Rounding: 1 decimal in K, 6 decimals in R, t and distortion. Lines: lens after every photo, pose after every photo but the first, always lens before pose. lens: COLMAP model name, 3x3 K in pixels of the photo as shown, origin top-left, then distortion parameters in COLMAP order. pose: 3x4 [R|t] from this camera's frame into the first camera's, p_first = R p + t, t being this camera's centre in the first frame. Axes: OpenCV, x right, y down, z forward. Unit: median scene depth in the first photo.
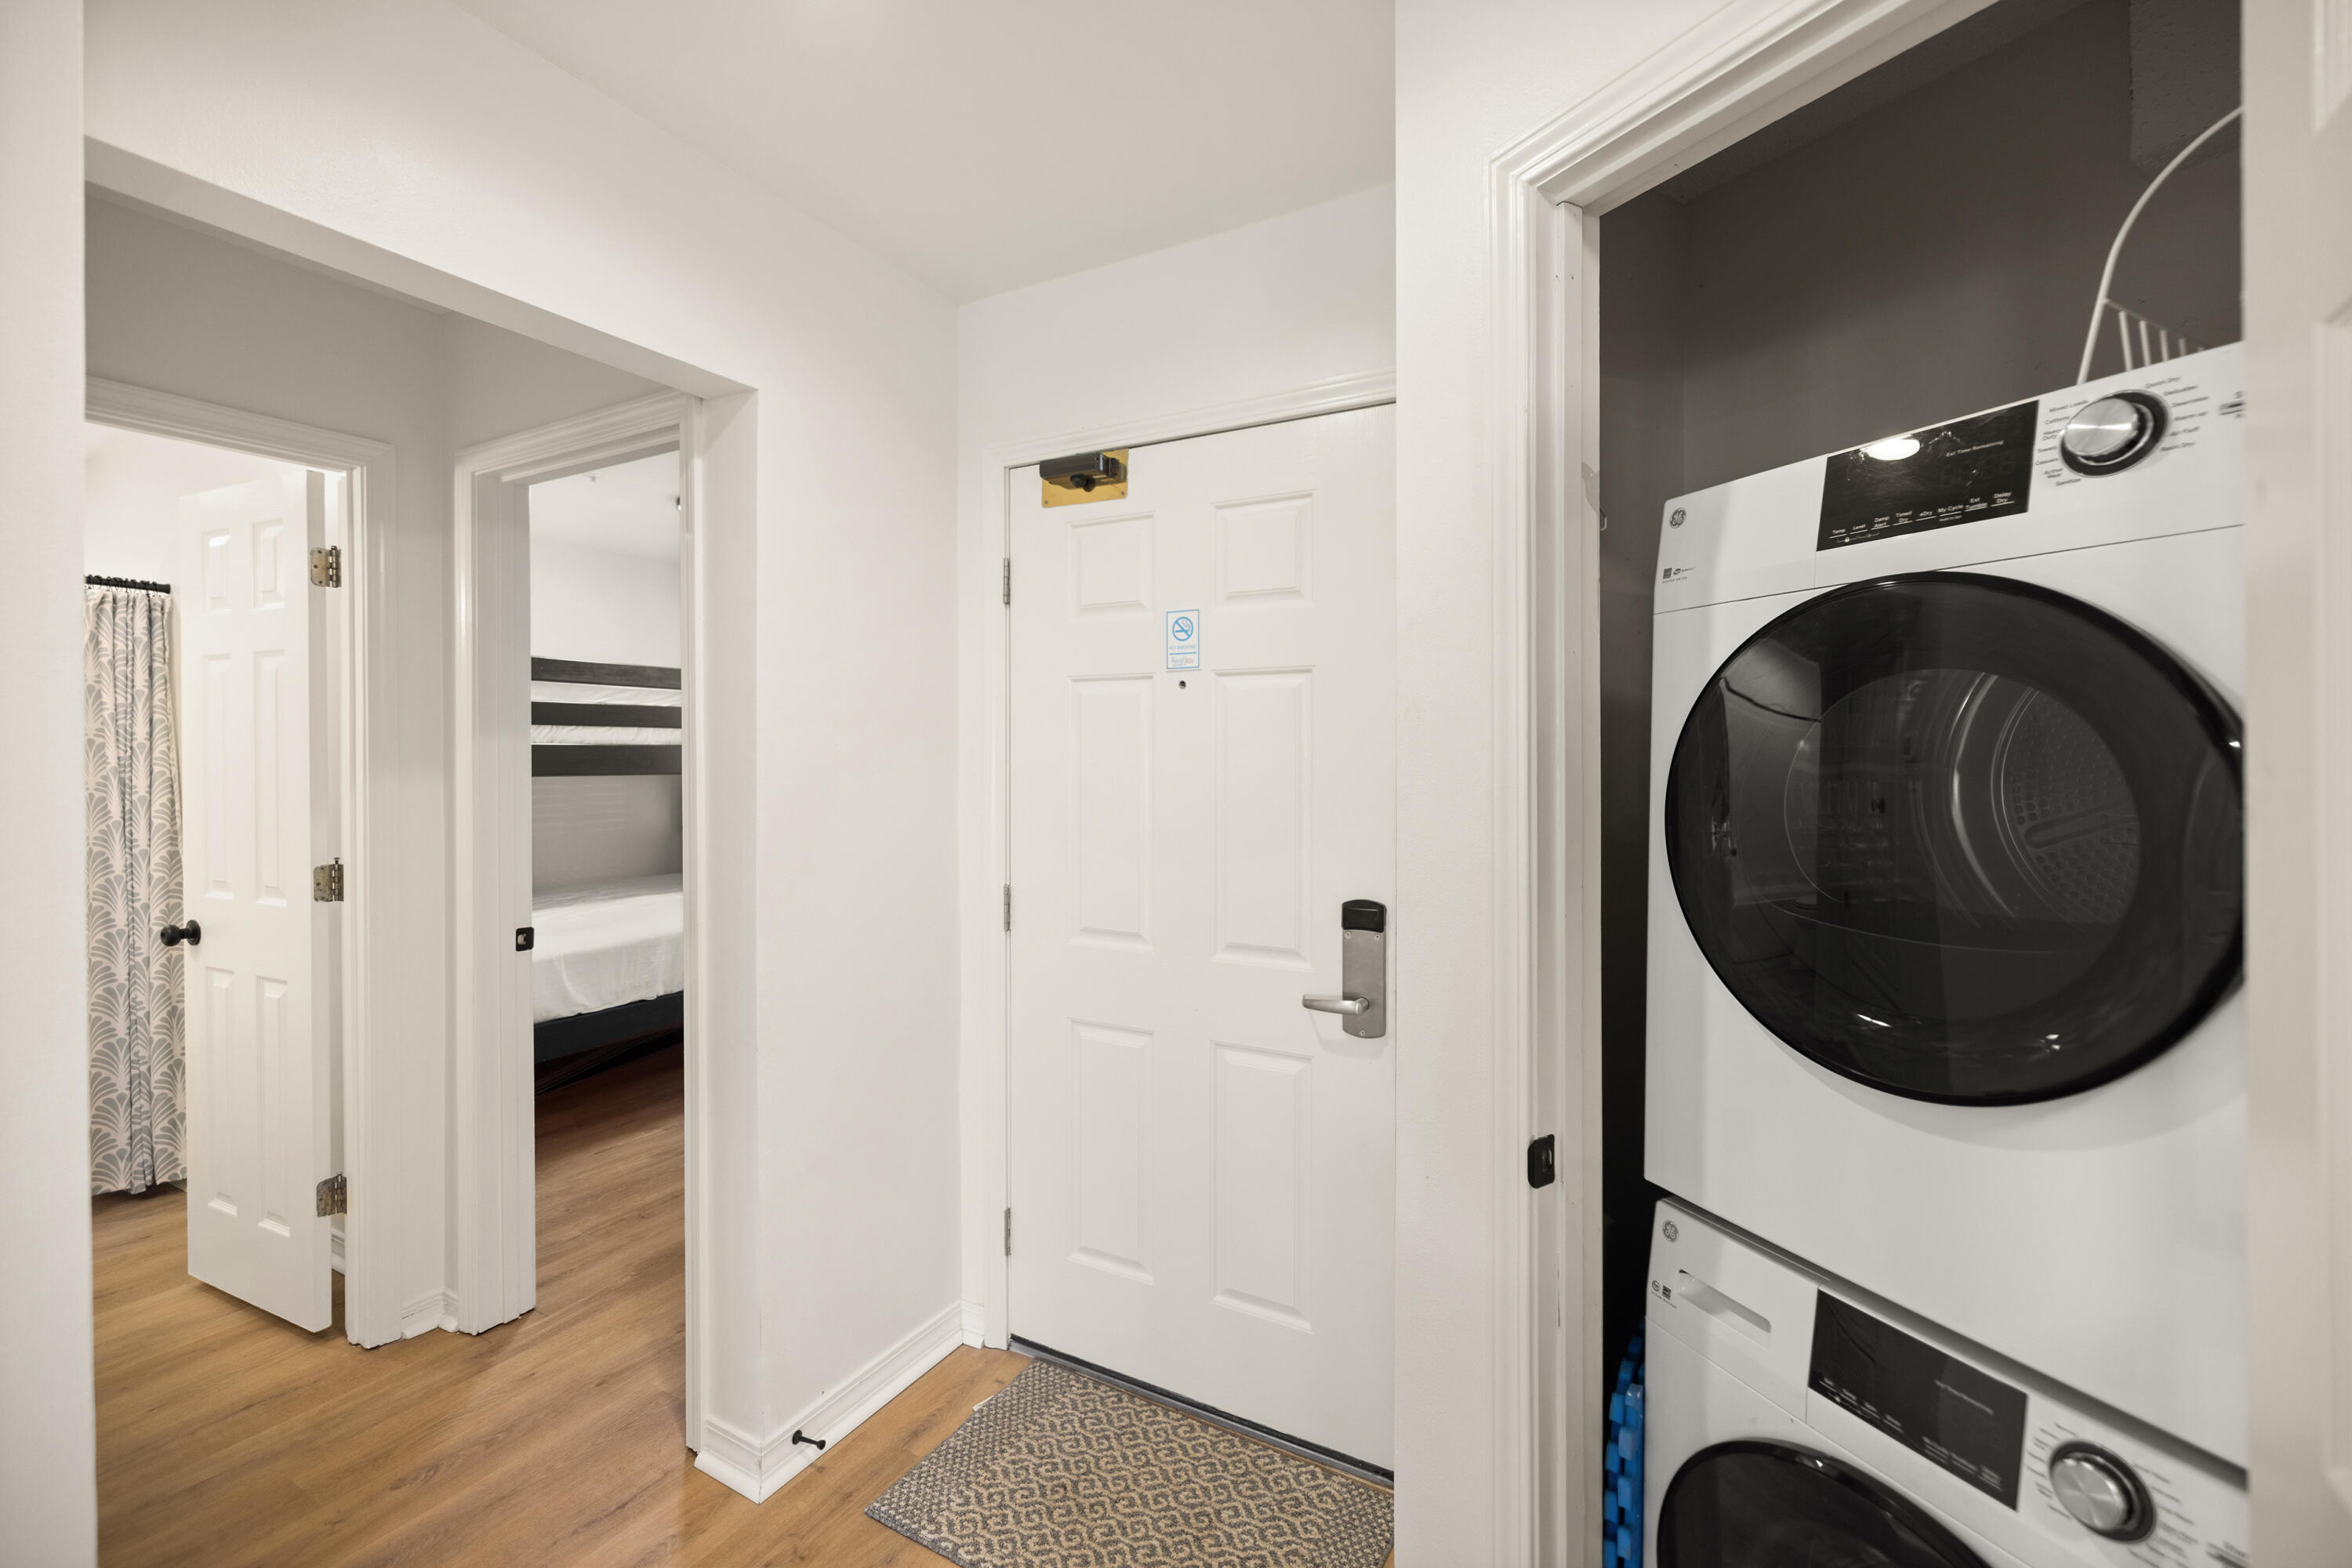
lens RADIAL K [[998.6, 0, 1169.5], [0, 998.6, 774.6], [0, 0, 1]] dist [0.001067, 0.000113]
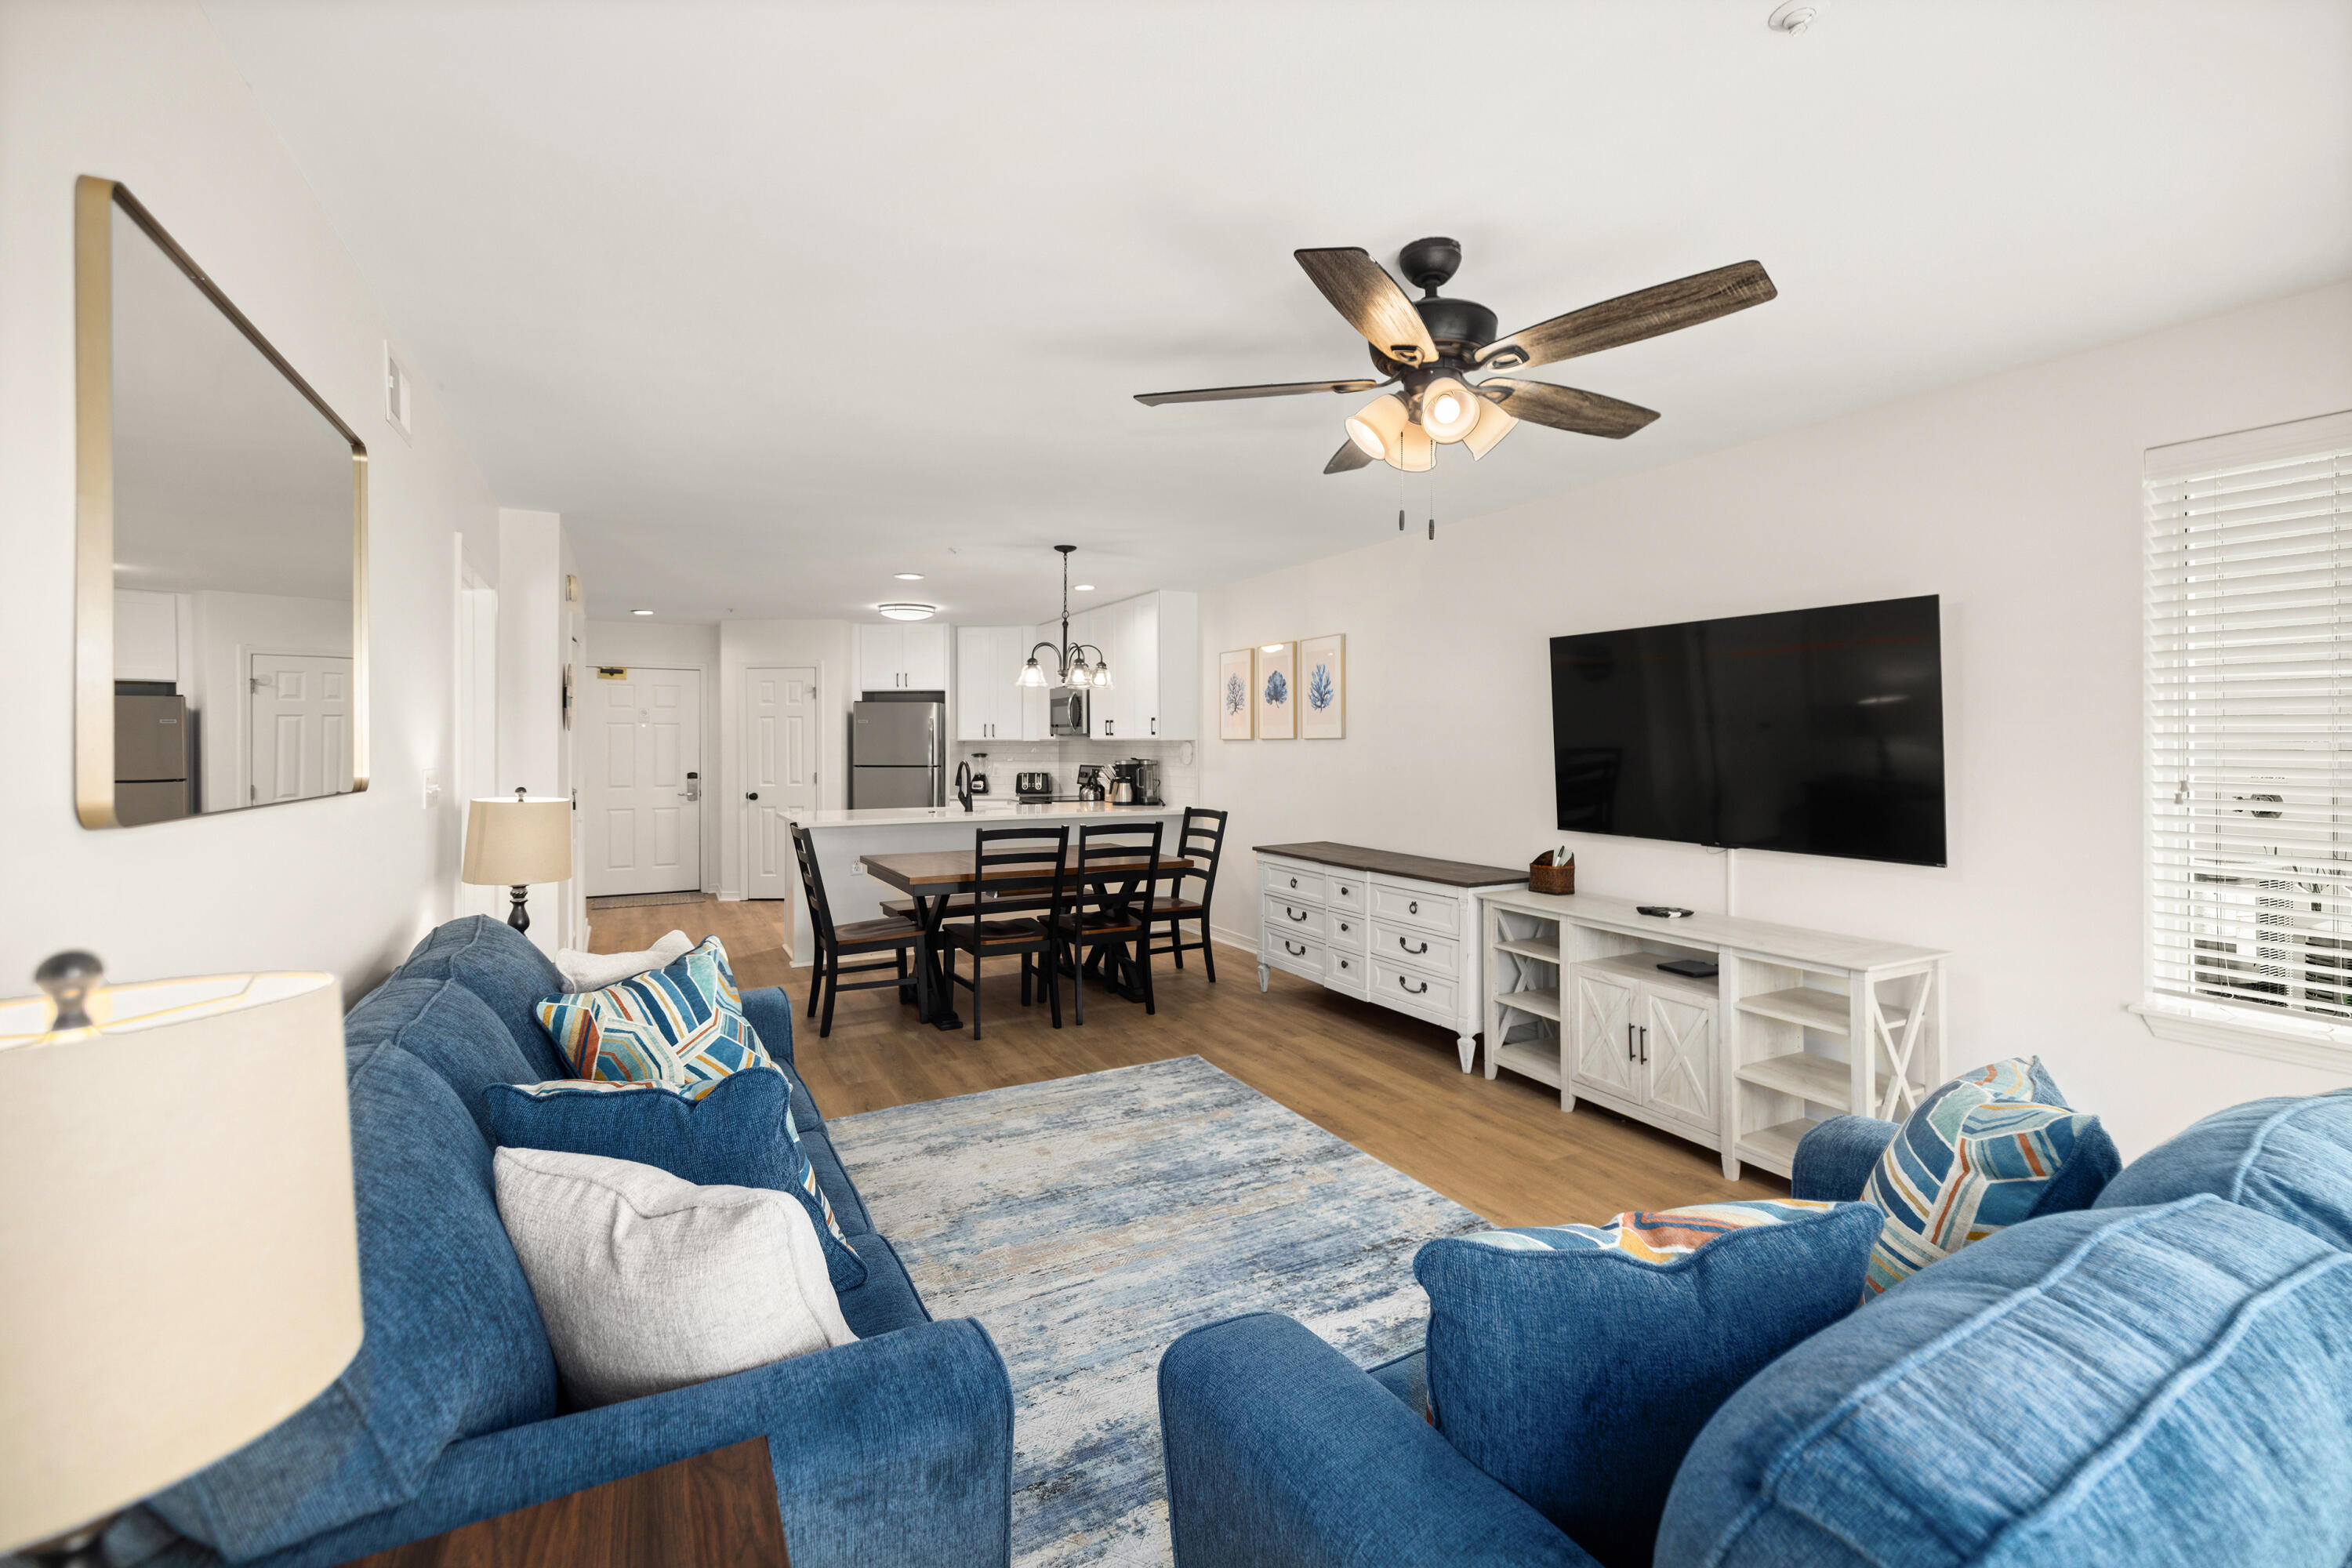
lens RADIAL K [[998.6, 0, 1185.4], [0, 998.6, 741.4], [0, 0, 1]] dist [0.001067, 0.000113]
pose [[0.528436, -0.002059, 0.848971, -2.134825], [0.013183, 0.999896, -0.005780, 0.028762], [-0.848871, 0.014247, 0.528408, -2.884257]]
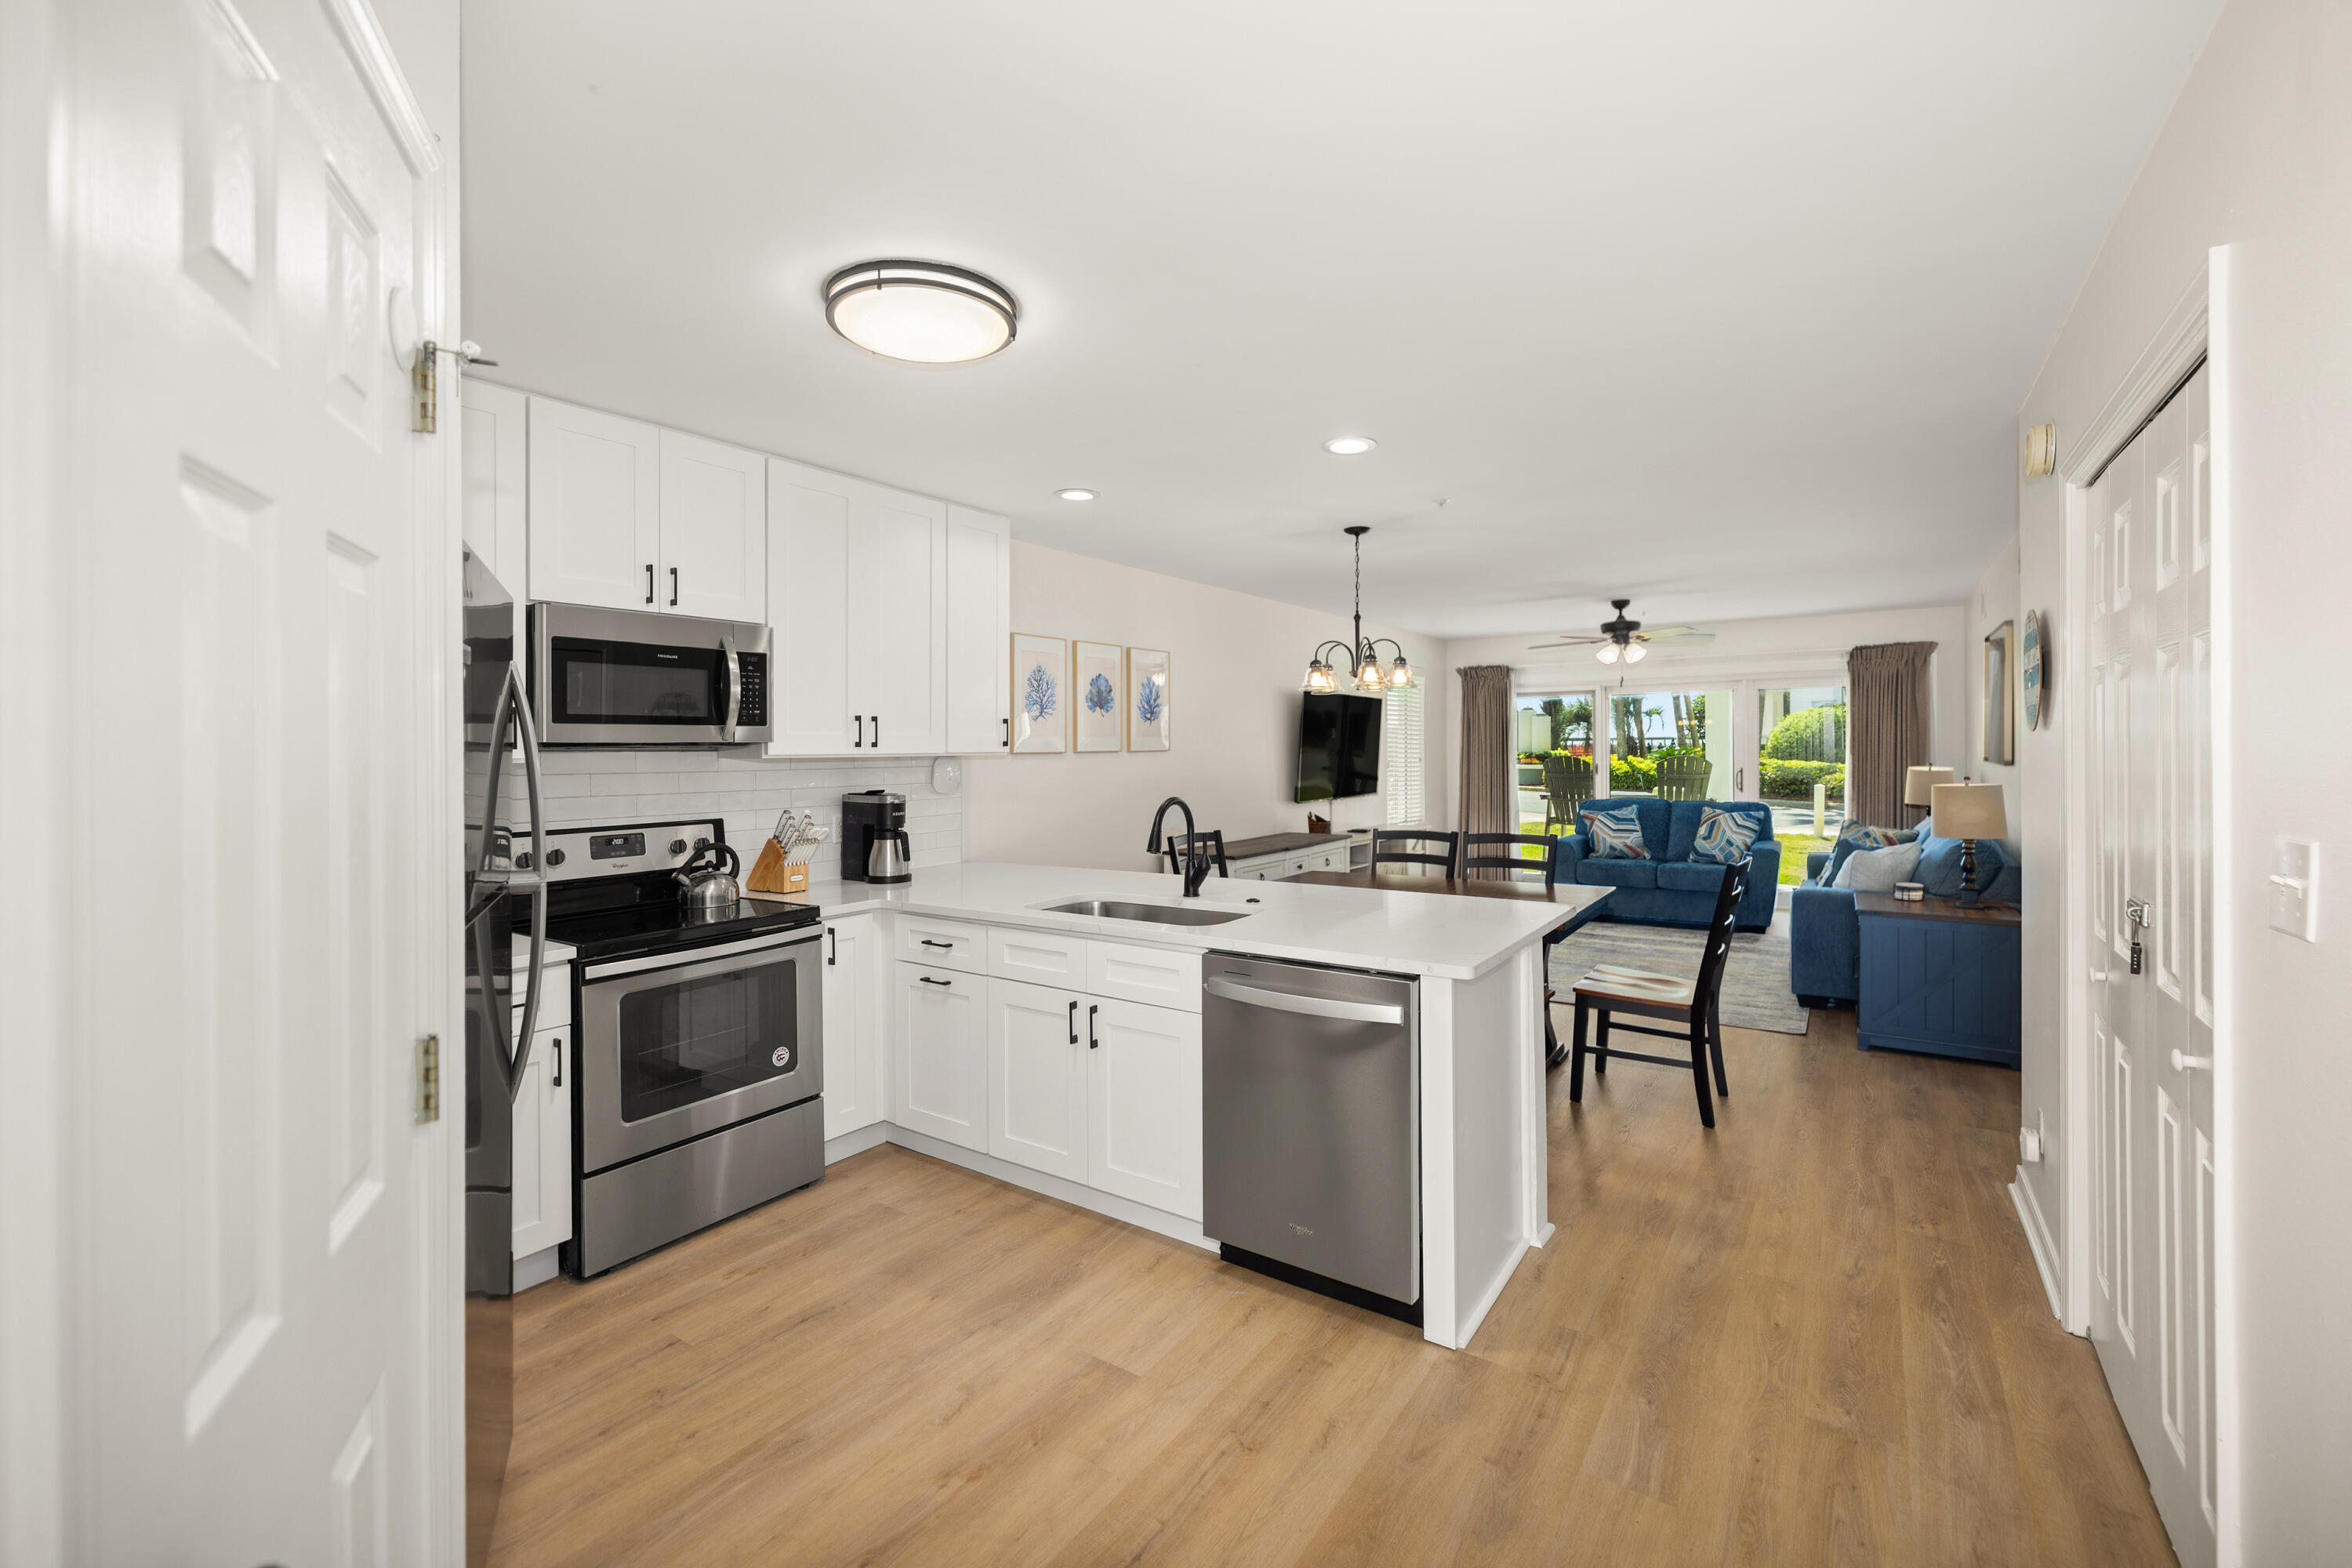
lens RADIAL K [[998.6, 0, 1176.9], [0, 998.6, 760.2], [0, 0, 1]] dist [0.001067, 0.000113]
pose [[-0.996264, 0.005685, 0.086170, -0.068482], [0.007885, 0.999651, 0.025210, -0.029994], [-0.085996, 0.025796, -0.995961, 0.706346]]
